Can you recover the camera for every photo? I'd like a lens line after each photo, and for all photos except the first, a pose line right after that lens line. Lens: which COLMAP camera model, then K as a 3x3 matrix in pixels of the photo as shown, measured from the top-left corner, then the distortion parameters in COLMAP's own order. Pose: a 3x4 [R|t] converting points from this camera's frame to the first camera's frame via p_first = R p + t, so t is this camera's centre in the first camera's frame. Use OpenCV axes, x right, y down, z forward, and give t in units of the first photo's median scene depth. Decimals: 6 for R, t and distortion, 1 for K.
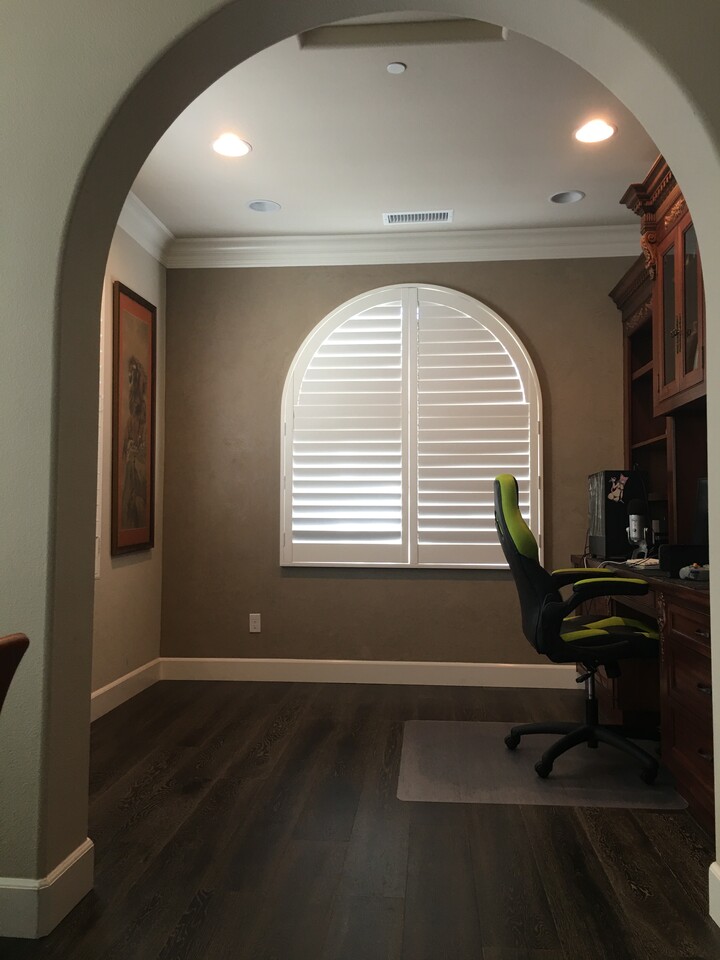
lens RADIAL K [[815.5, 0, 360.0], [0, 815.5, 480.0], [0, 0, 1]] dist [0.066958, -0.012352]
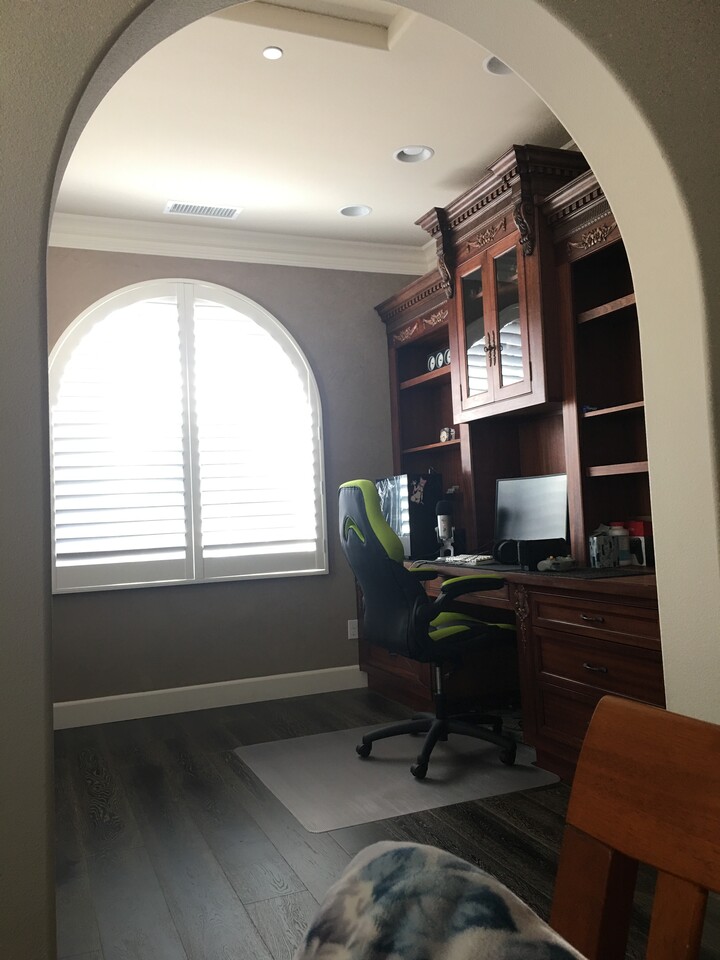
lens RADIAL K [[817.7, 0, 361.4], [0, 817.7, 462.6], [0, 0, 1]] dist [0.053023, -0.006126]
pose [[0.887462, -0.013140, 0.460693, -0.216499], [0.026462, 0.999397, -0.022470, -0.004101], [-0.460120, 0.032132, 0.887275, 0.089943]]
